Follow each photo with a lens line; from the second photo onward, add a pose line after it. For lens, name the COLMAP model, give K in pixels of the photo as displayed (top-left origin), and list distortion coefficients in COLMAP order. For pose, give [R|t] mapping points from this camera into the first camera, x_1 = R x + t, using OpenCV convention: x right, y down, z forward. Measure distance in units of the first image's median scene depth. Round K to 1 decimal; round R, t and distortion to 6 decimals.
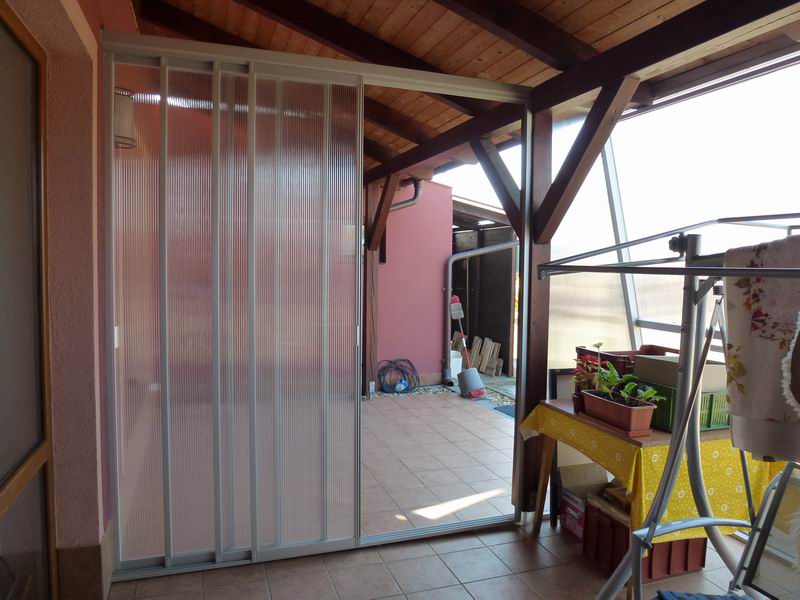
lens RADIAL K [[571.2, 0, 400.0], [0, 571.2, 300.0], [0, 0, 1]] dist [-0.033164, 0.009082]
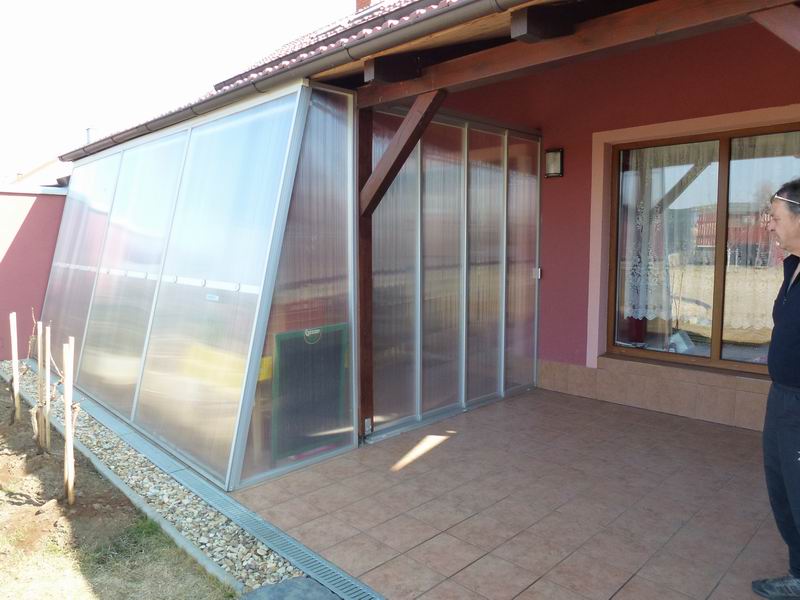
lens RADIAL K [[566.2, 0, 397.5], [0, 566.2, 295.3], [0, 0, 1]] dist [-0.027260, 0.003389]
pose [[-0.908236, 0.029760, -0.417400, 0.658466], [-0.034493, 0.988749, 0.145550, -0.109966], [0.417035, 0.146592, -0.896991, 2.105593]]
